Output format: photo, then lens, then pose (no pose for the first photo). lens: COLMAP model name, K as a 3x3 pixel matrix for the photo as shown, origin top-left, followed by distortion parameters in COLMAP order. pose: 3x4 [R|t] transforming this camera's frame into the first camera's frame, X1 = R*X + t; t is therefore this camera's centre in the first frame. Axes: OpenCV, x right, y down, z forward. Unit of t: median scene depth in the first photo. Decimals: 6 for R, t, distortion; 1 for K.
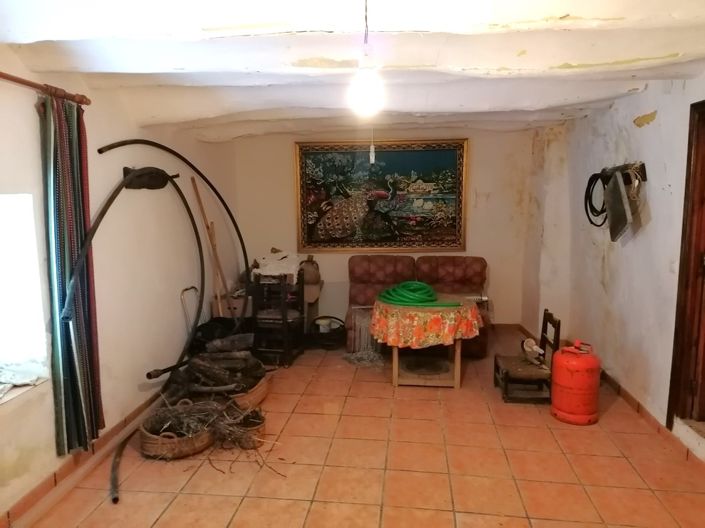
lens RADIAL K [[528.4, 0, 351.9], [0, 528.4, 262.2], [0, 0, 1]] dist [-0.003359, -0.001269]
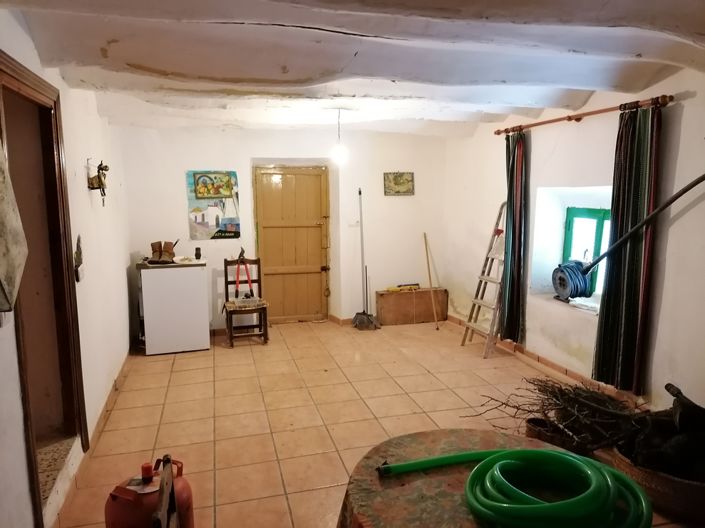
lens RADIAL K [[528.4, 0, 353.8], [0, 528.4, 263.1], [0, 0, 1]] dist [-0.003359, -0.001269]
pose [[-0.932224, 0.058568, -0.357112, 0.504265], [-0.040812, 0.963506, 0.264557, -0.246094], [0.359574, 0.261201, -0.895813, 1.839591]]
